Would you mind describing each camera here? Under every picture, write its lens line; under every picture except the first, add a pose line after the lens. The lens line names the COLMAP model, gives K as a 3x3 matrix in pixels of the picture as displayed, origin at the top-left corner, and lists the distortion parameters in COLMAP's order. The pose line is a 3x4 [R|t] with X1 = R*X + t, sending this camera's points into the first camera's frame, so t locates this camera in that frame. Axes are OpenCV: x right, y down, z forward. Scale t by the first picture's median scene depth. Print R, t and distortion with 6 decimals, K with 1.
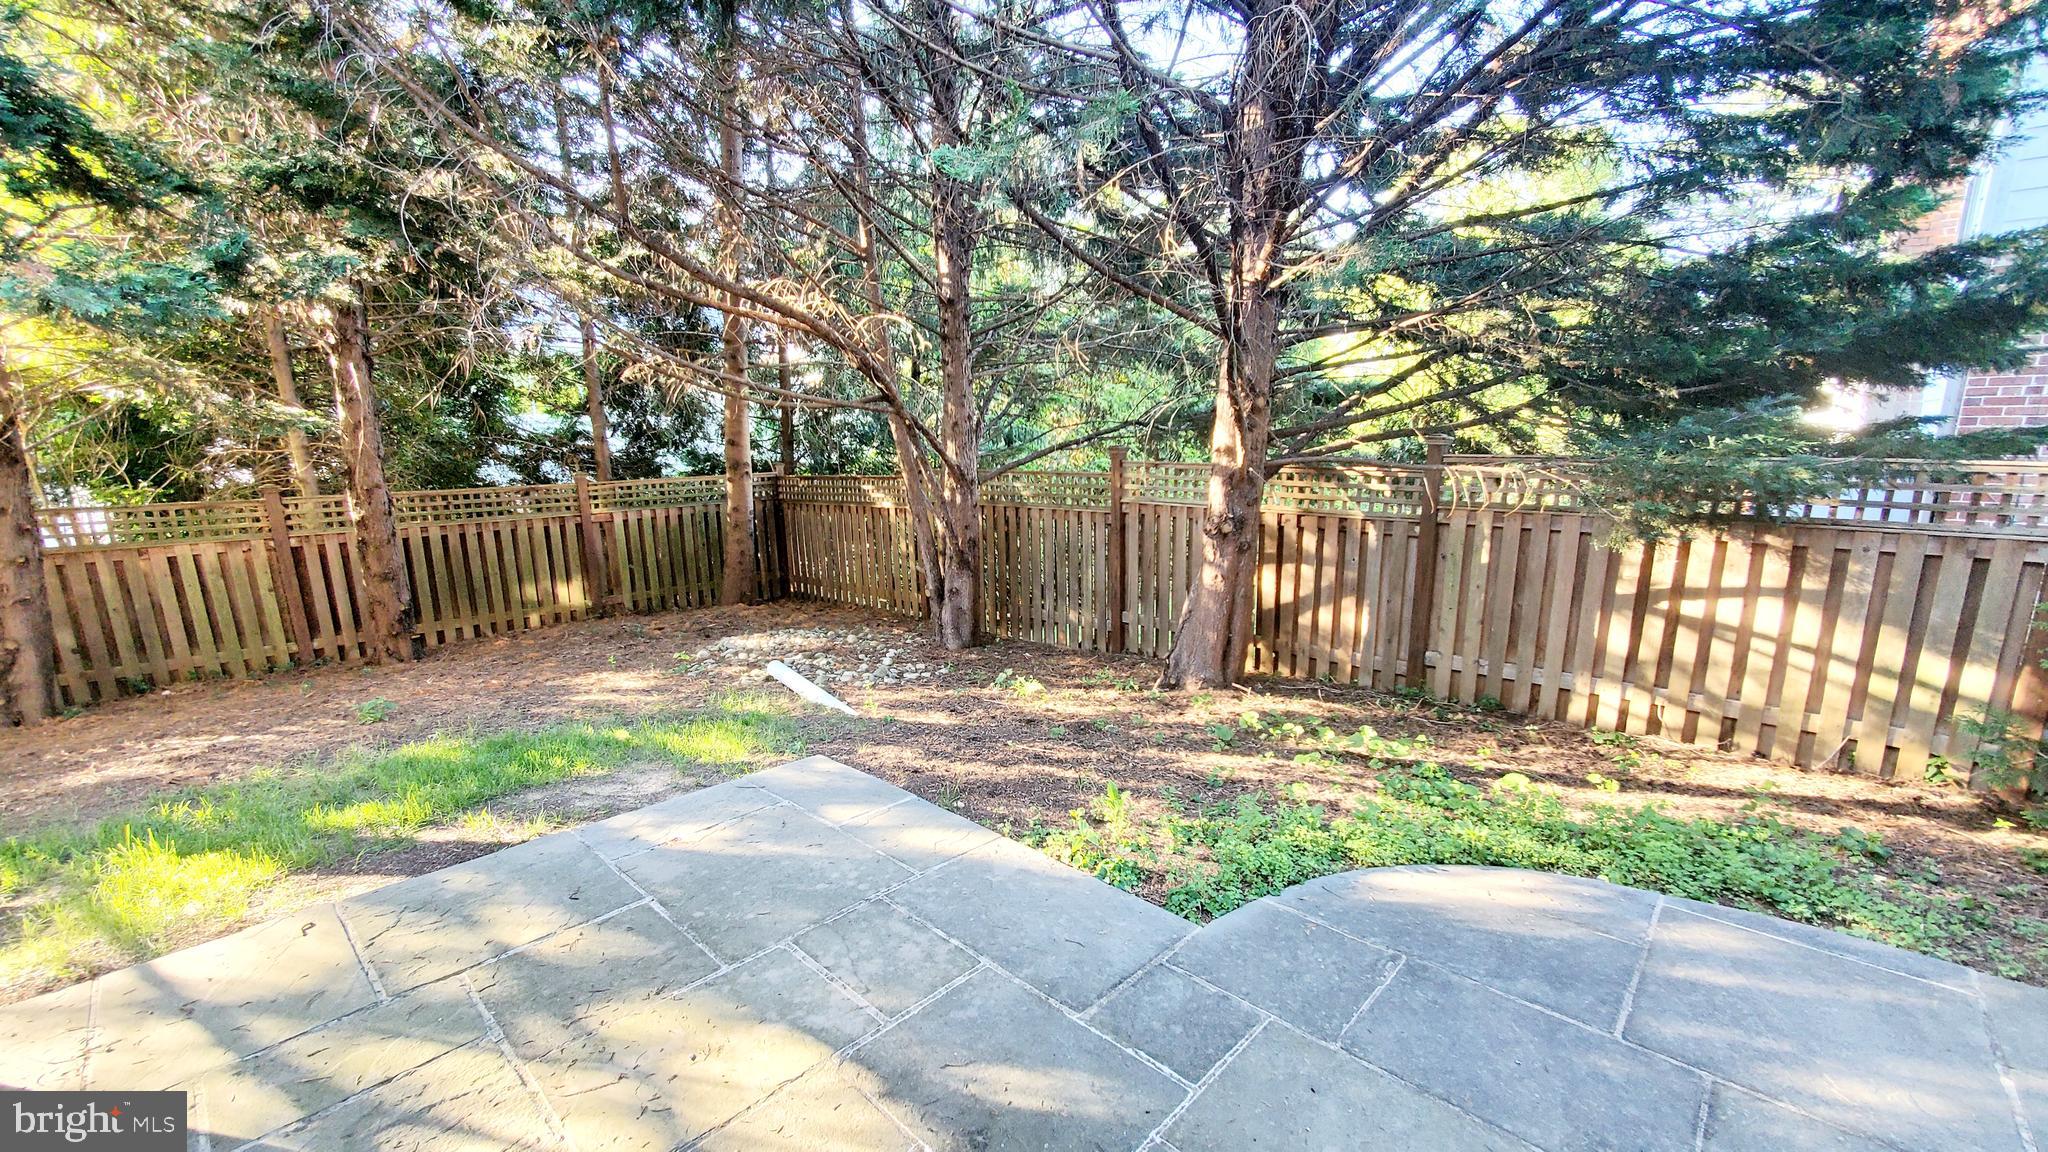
lens RADIAL K [[814.9, 0, 1042.0], [0, 814.9, 608.5], [0, 0, 1]] dist [-0.008696, -0.000157]
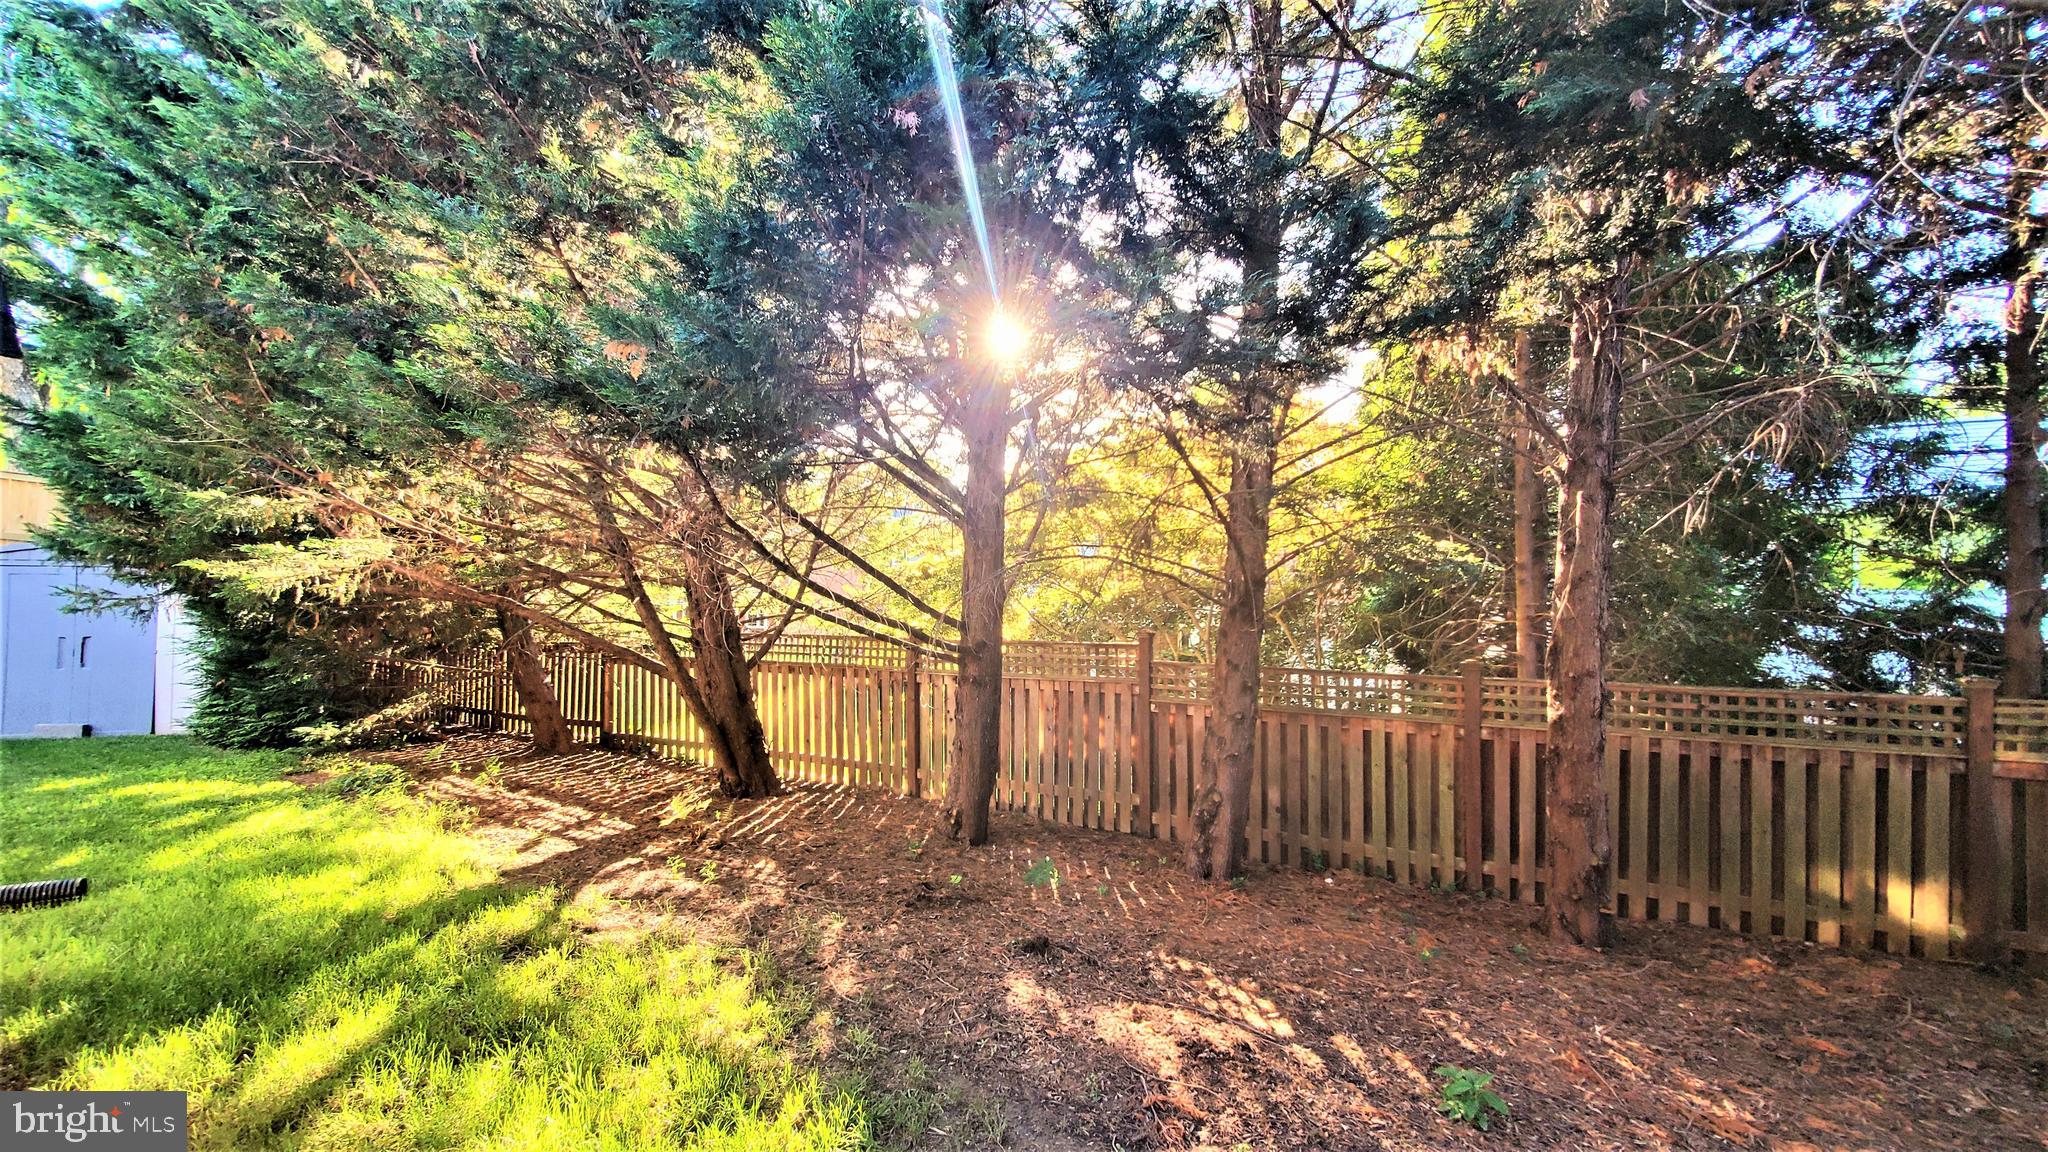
lens RADIAL K [[812.8, 0, 1035.0], [0, 812.8, 607.6], [0, 0, 1]] dist [-0.000977, -0.000233]
pose [[0.244155, 0.003468, -0.969730, -0.228990], [-0.220606, 0.973973, -0.052060, -0.055036], [0.944310, 0.226639, 0.238565, 0.318996]]
